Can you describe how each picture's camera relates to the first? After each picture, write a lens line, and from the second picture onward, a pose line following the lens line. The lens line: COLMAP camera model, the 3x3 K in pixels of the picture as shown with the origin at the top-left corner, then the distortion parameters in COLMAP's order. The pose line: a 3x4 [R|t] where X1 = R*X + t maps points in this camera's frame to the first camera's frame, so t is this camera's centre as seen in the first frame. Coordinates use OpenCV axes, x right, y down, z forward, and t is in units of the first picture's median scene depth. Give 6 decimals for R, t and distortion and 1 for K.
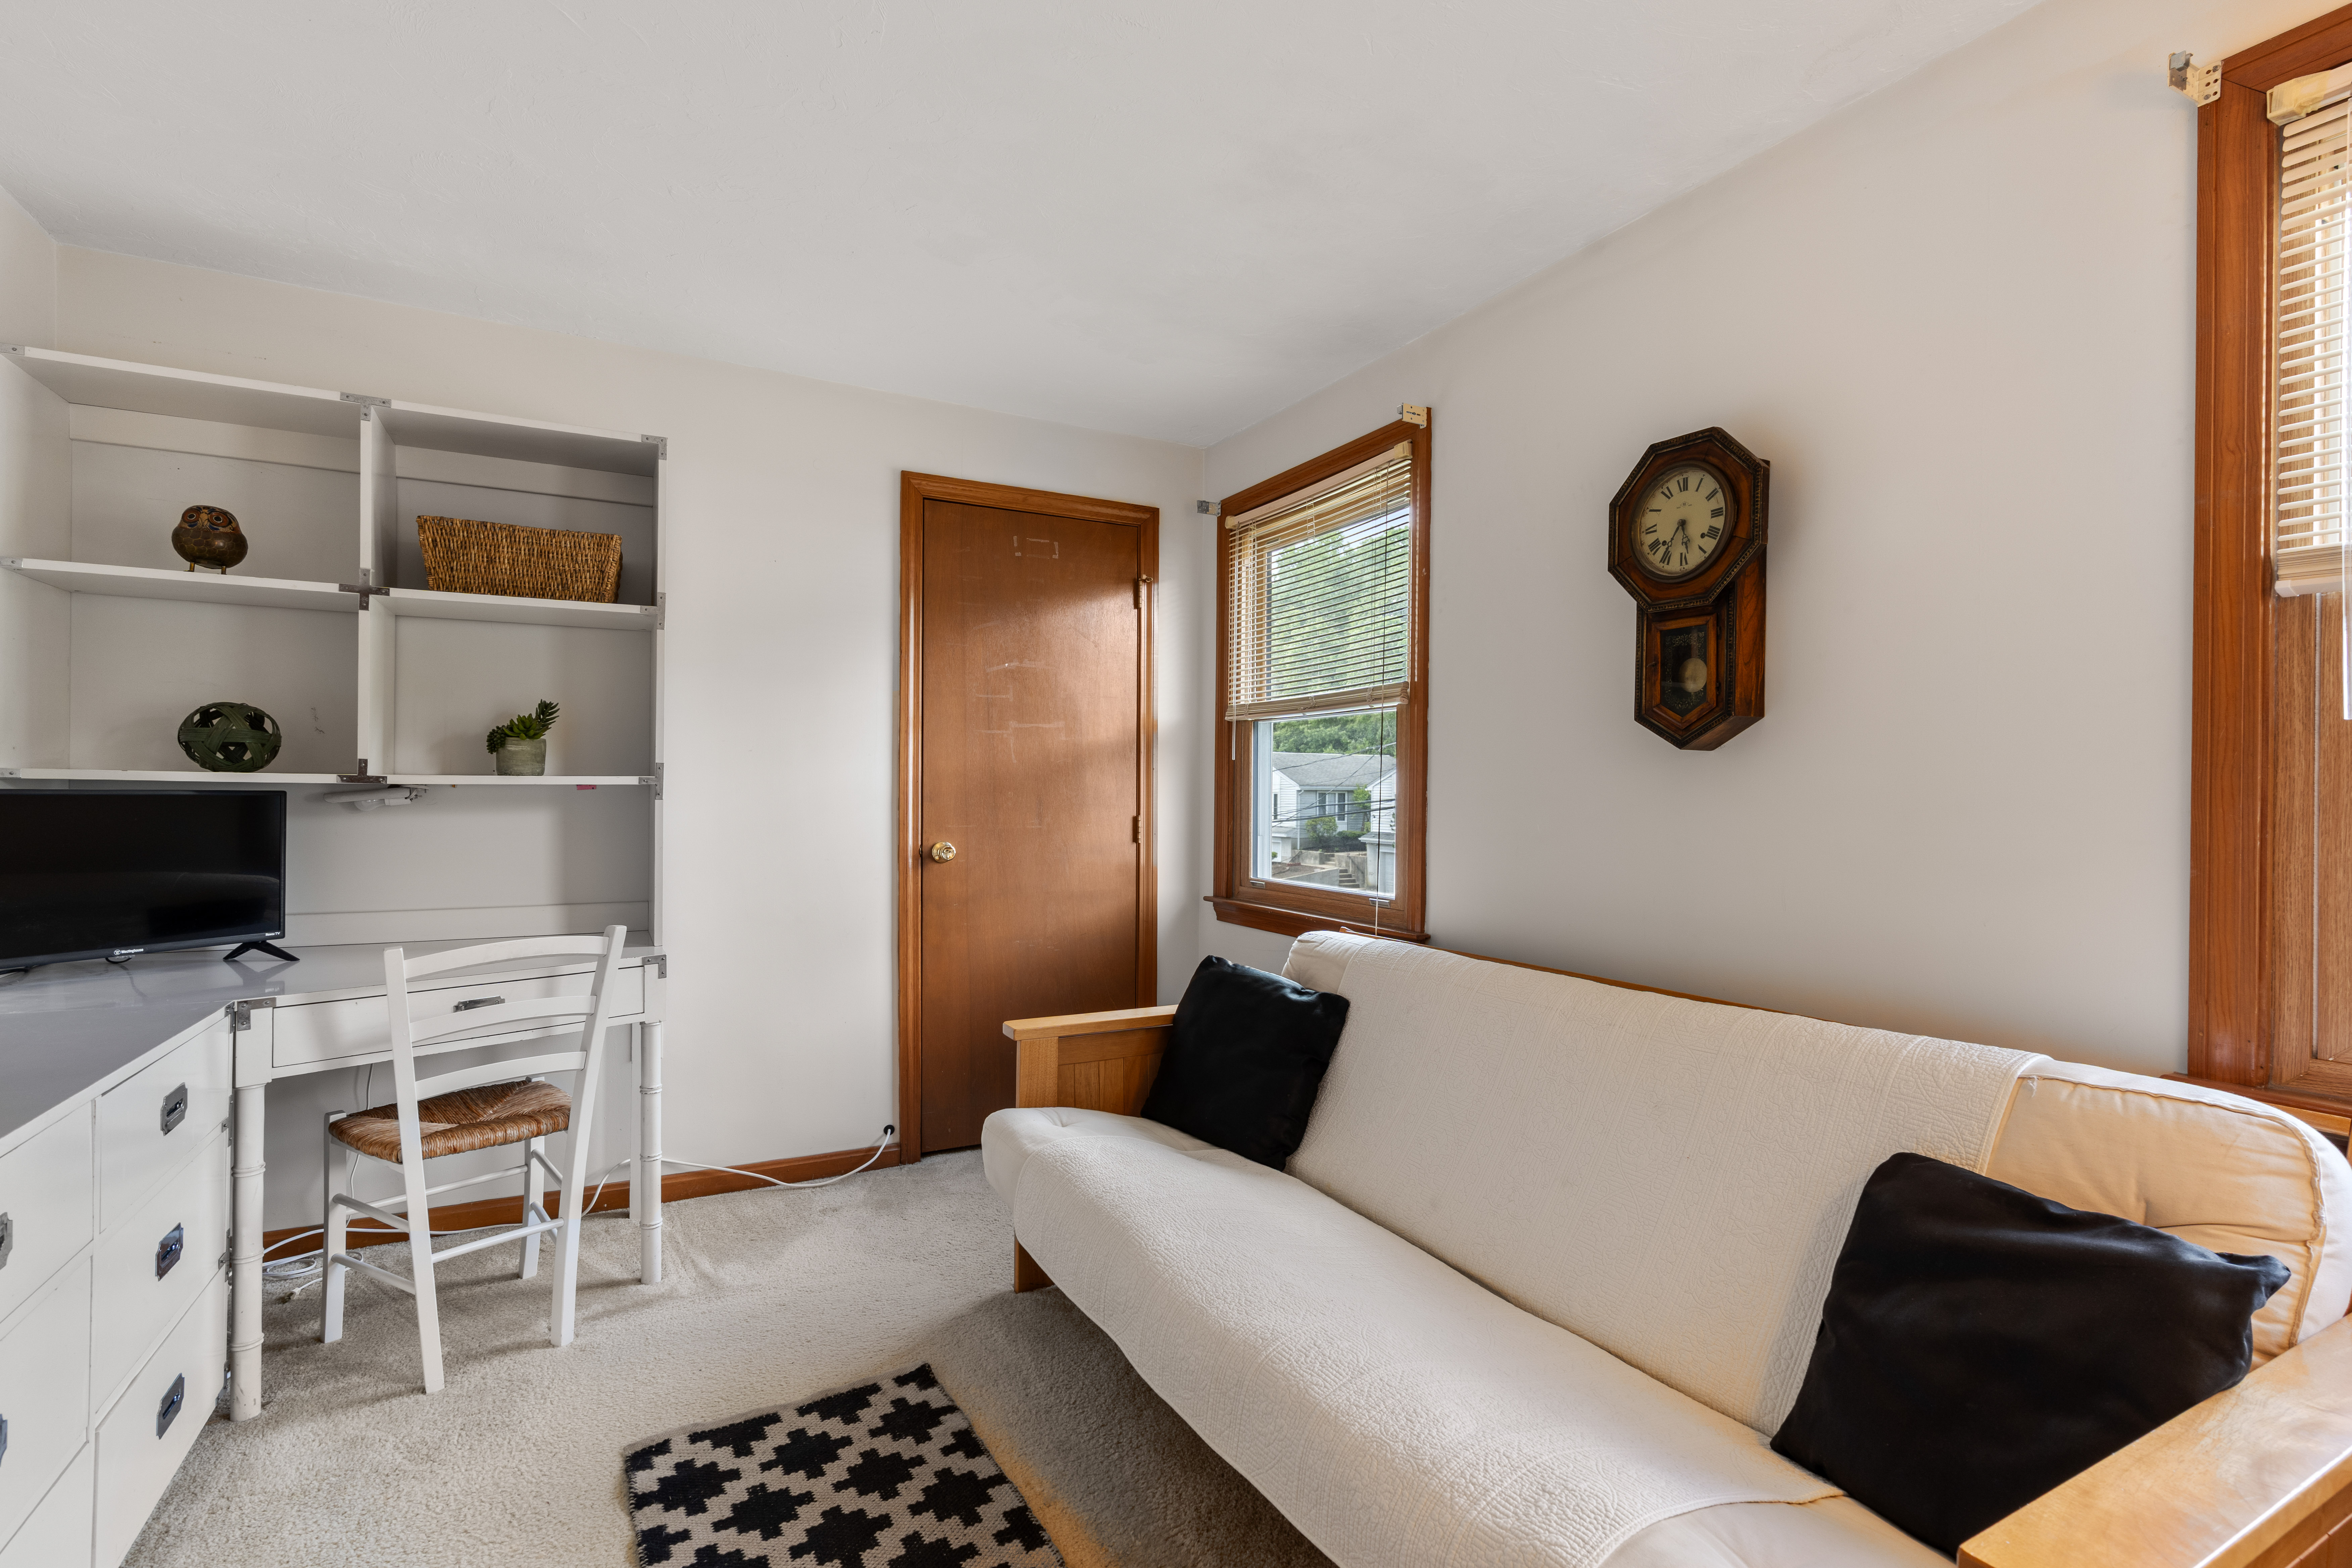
lens RADIAL K [[1074.0, 0, 1170.3], [0, 1074.0, 795.7], [0, 0, 1]] dist [-0.004820, 0.001877]
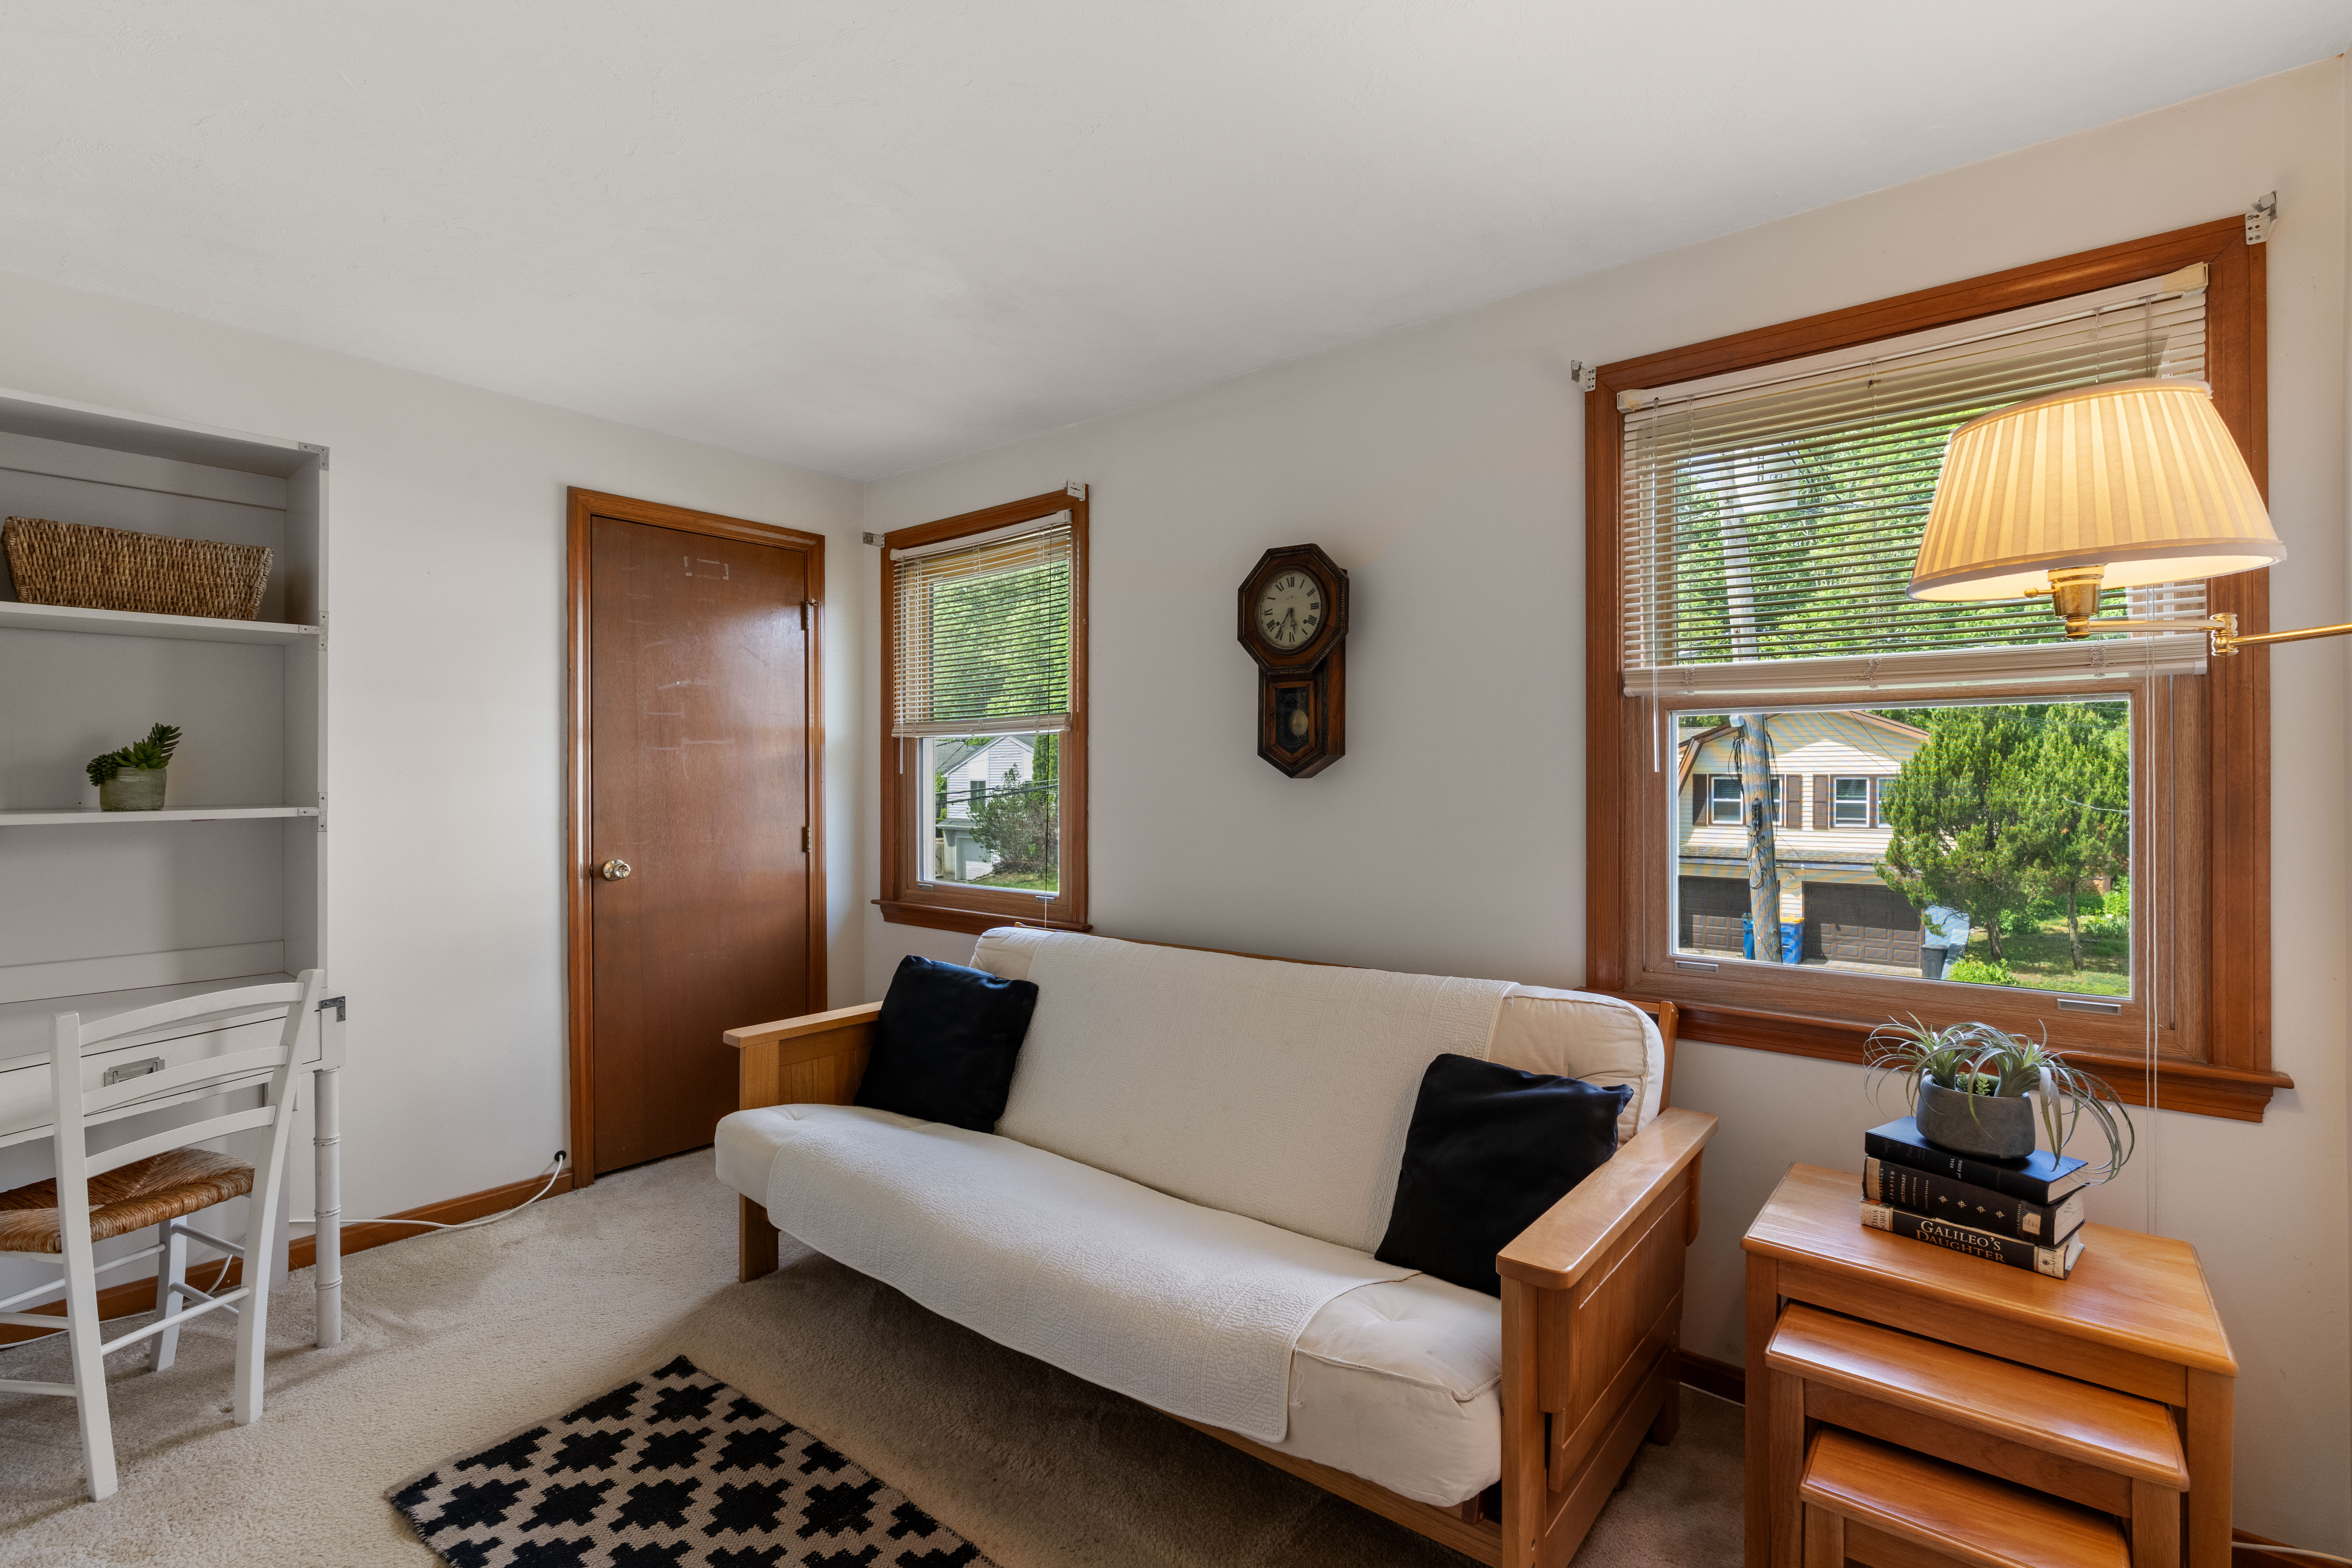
lens RADIAL K [[1074.0, 0, 1173.1], [0, 1074.0, 773.4], [0, 0, 1]] dist [-0.004820, 0.001877]
pose [[0.920264, -0.006201, 0.391248, -0.170979], [0.008209, 0.999960, -0.003460, -0.041492], [-0.391211, 0.006396, 0.920279, -0.167144]]
